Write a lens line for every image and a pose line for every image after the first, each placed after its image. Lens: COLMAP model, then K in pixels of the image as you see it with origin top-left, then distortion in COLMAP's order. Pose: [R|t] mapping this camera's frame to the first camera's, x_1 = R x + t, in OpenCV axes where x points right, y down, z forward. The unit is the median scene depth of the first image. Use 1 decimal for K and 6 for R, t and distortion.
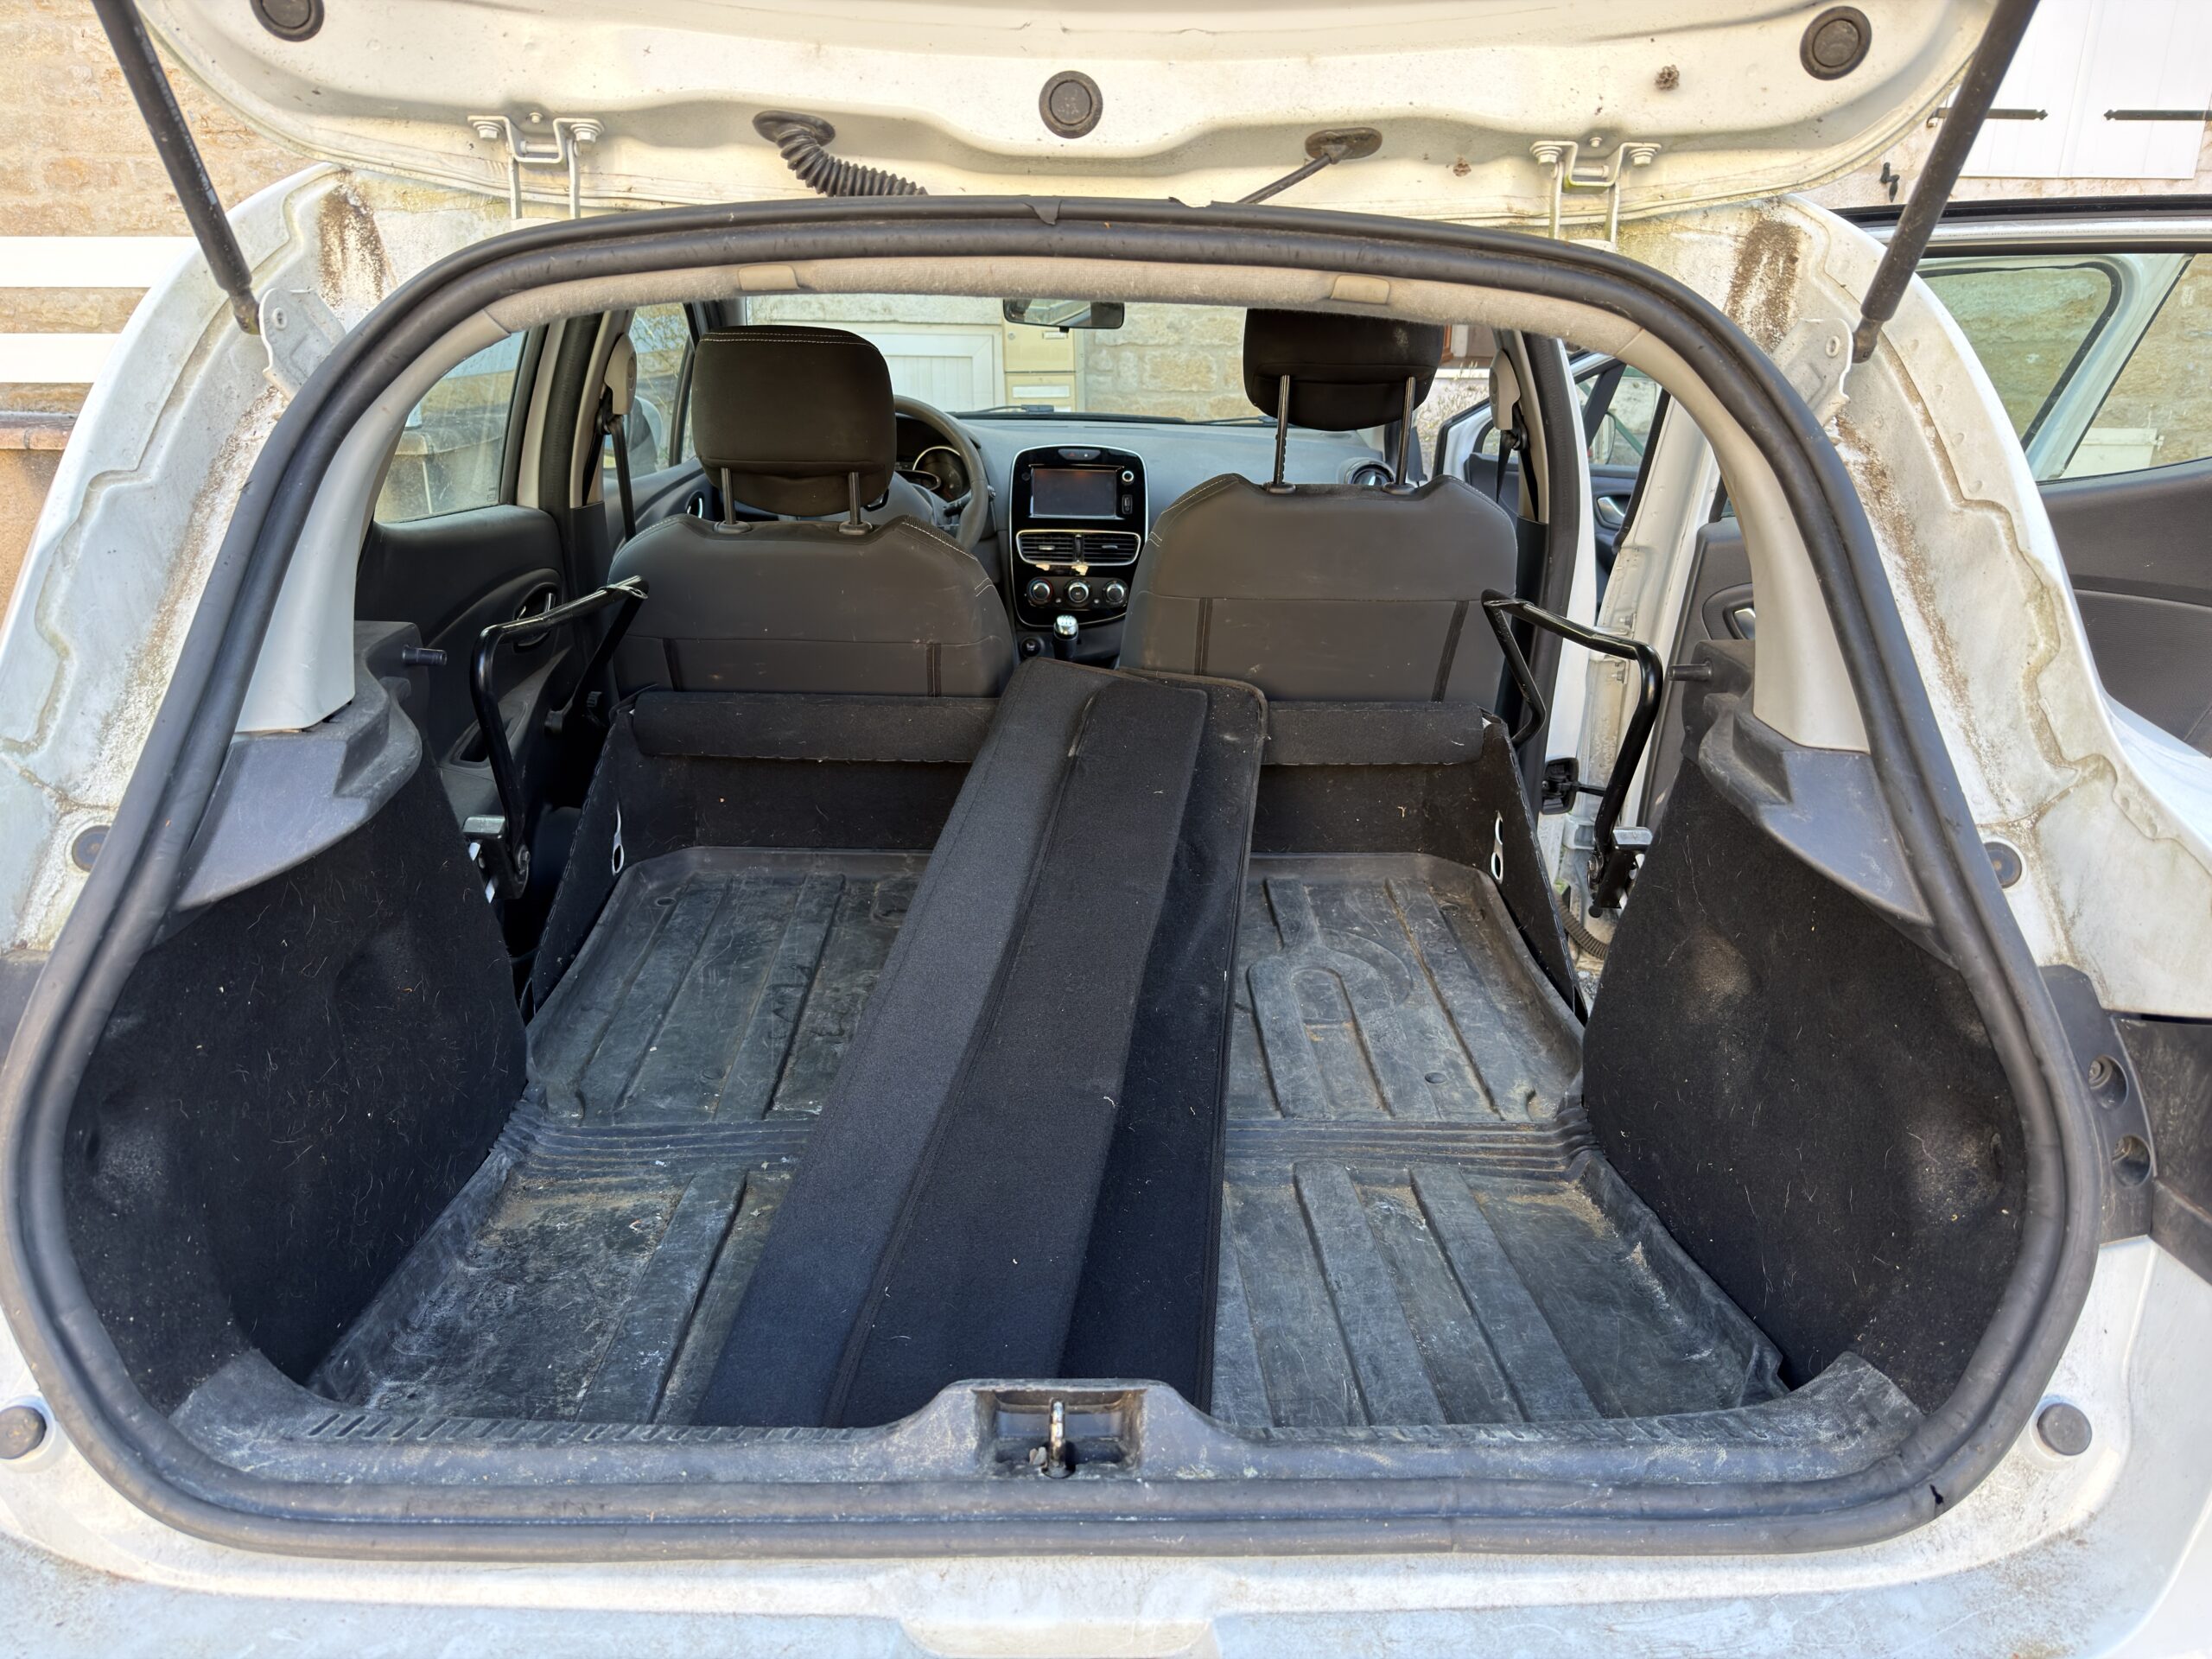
lens RADIAL K [[1541.9, 0, 1112.8], [0, 1541.9, 834.2], [0, 0, 1]] dist [0.021133, -0.011715]
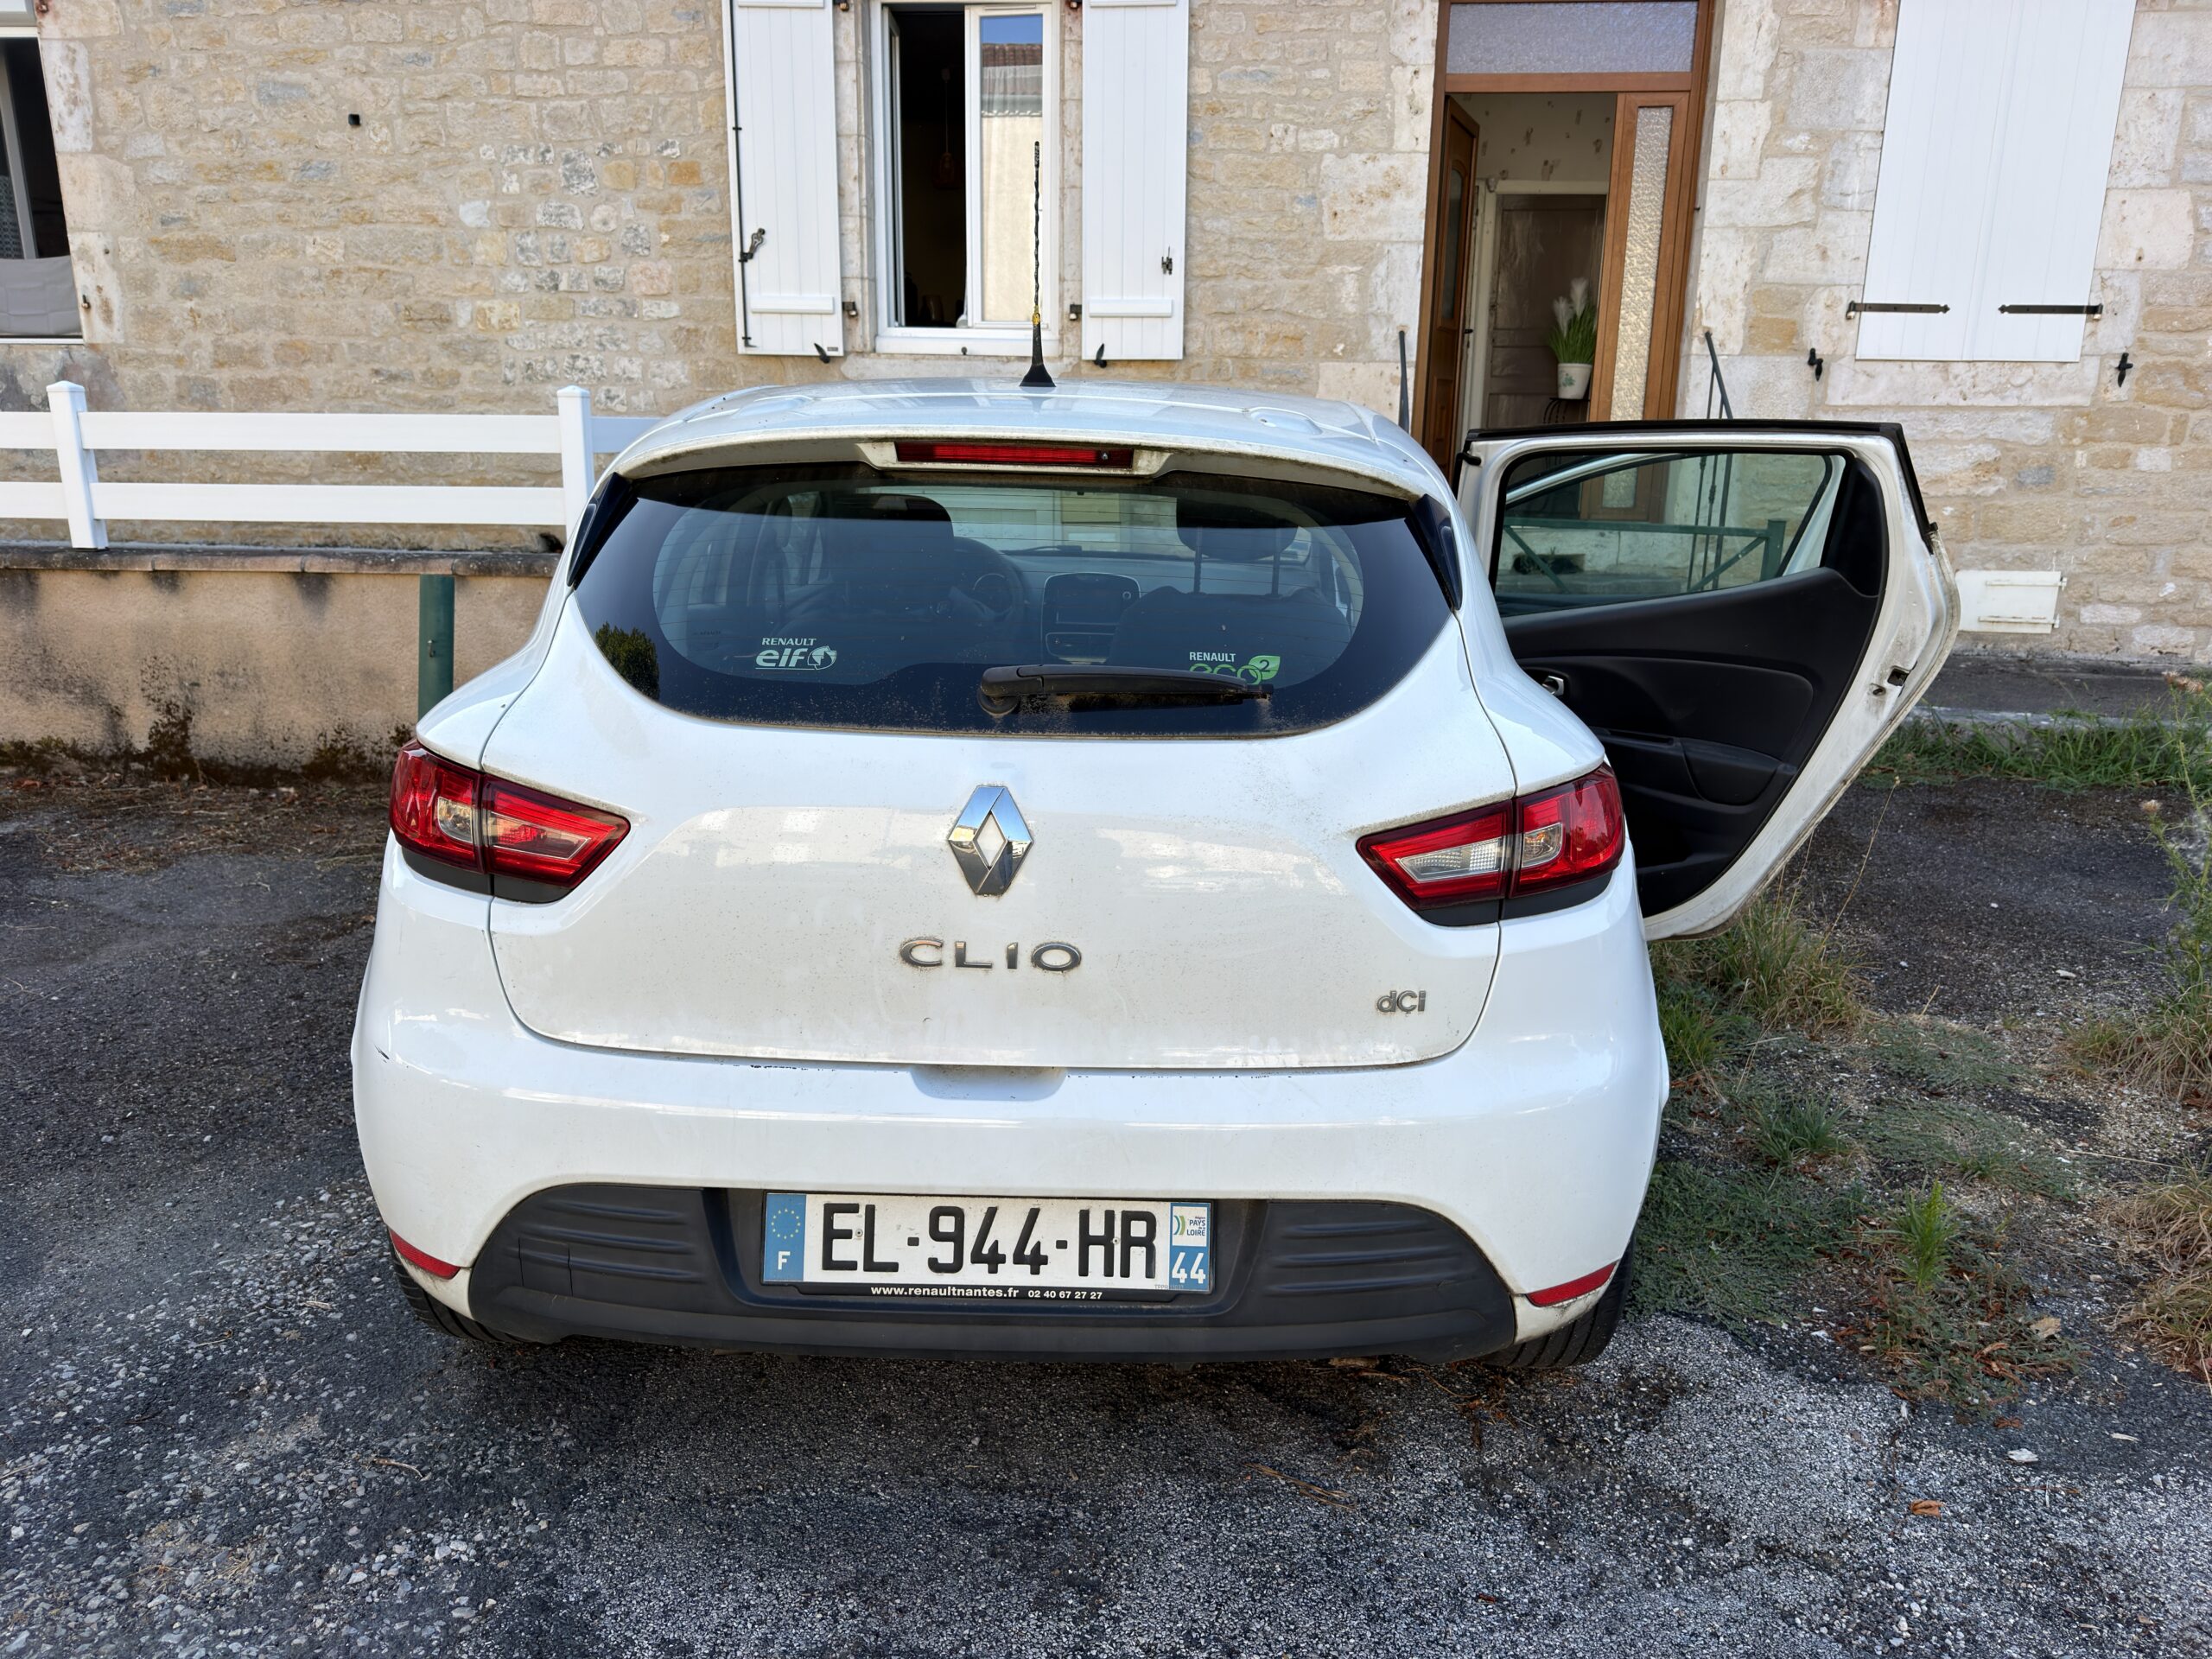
lens RADIAL K [[1541.9, 0, 1112.8], [0, 1541.9, 834.2], [0, 0, 1]] dist [0.021133, -0.011715]
pose [[0.998826, 0.015106, -0.046030, 0.025636], [-0.019017, 0.996135, -0.085756, 0.040124], [0.044557, 0.086531, 0.995252, -0.141906]]
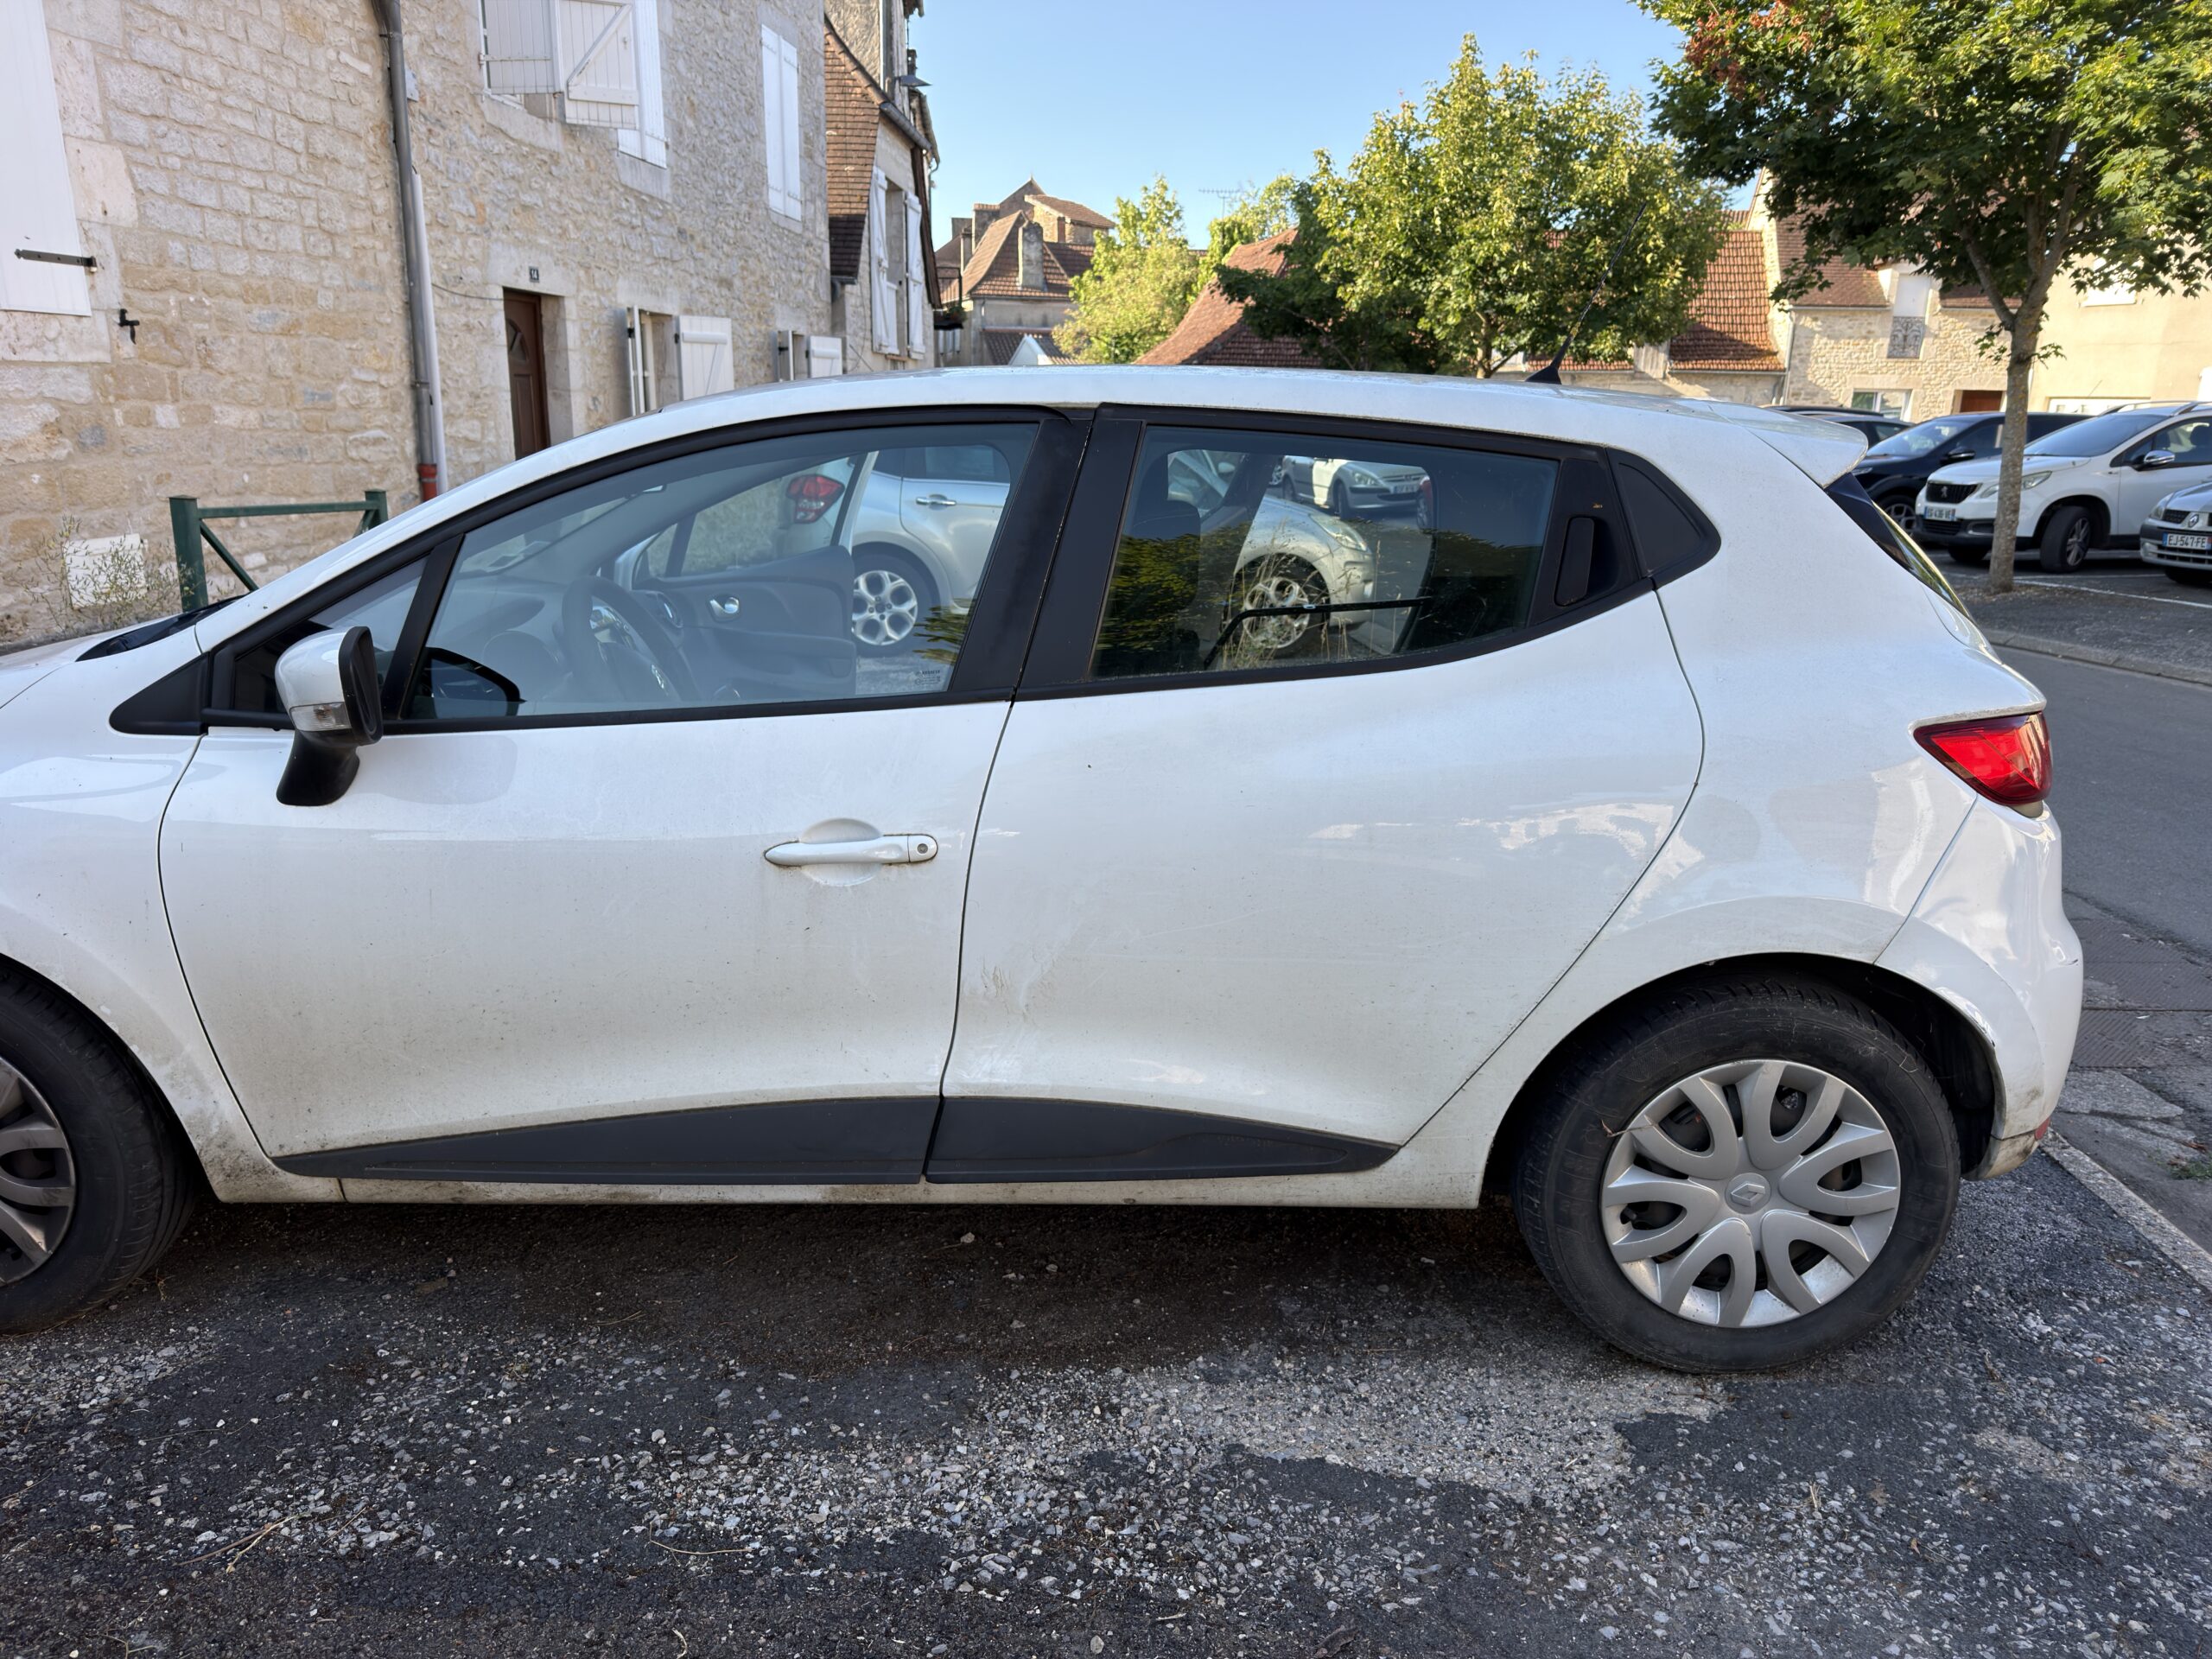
lens RADIAL K [[1541.9, 0, 1112.8], [0, 1541.9, 834.2], [0, 0, 1]] dist [0.021133, -0.011715]
pose [[0.066471, -0.282279, 0.957027, -0.382538], [0.333414, 0.910299, 0.245339, -0.096361], [-0.940435, 0.302778, 0.154624, 0.215415]]
